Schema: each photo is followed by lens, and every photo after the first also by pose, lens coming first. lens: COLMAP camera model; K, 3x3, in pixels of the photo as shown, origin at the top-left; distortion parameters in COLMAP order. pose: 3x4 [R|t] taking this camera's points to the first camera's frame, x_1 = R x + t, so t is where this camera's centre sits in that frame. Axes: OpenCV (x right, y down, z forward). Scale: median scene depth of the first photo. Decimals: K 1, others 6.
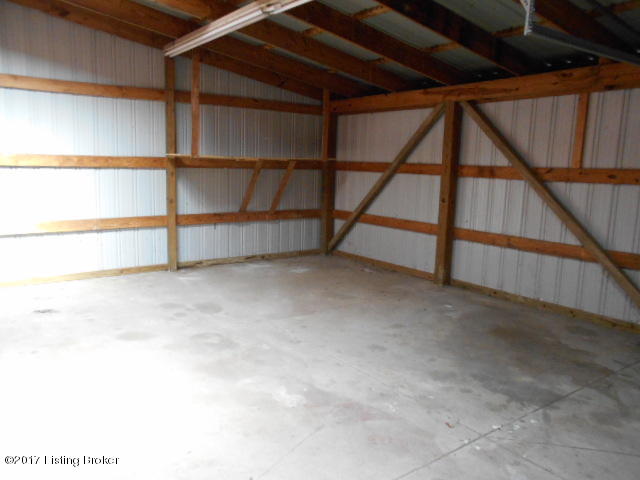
lens RADIAL K [[509.6, 0, 313.3], [0, 509.6, 238.1], [0, 0, 1]] dist [0.006289, 0.006904]
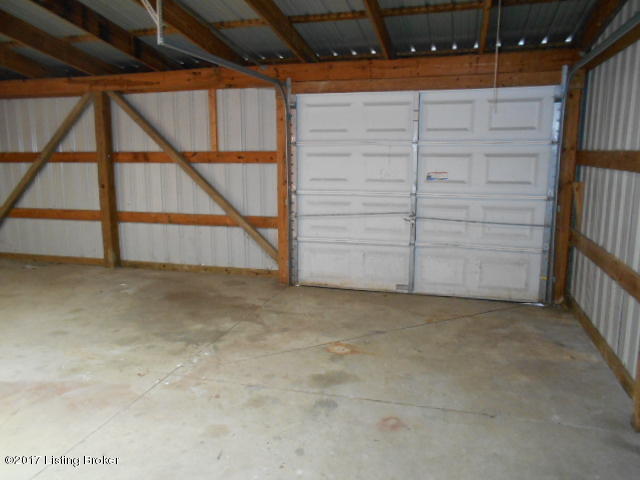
lens RADIAL K [[509.6, 0, 313.3], [0, 509.6, 238.1], [0, 0, 1]] dist [0.006289, 0.006904]
pose [[0.794721, -0.131344, 0.592593, -0.044630], [0.117175, 0.991140, 0.062537, 0.019726], [-0.595557, 0.019738, 0.803071, -0.111795]]
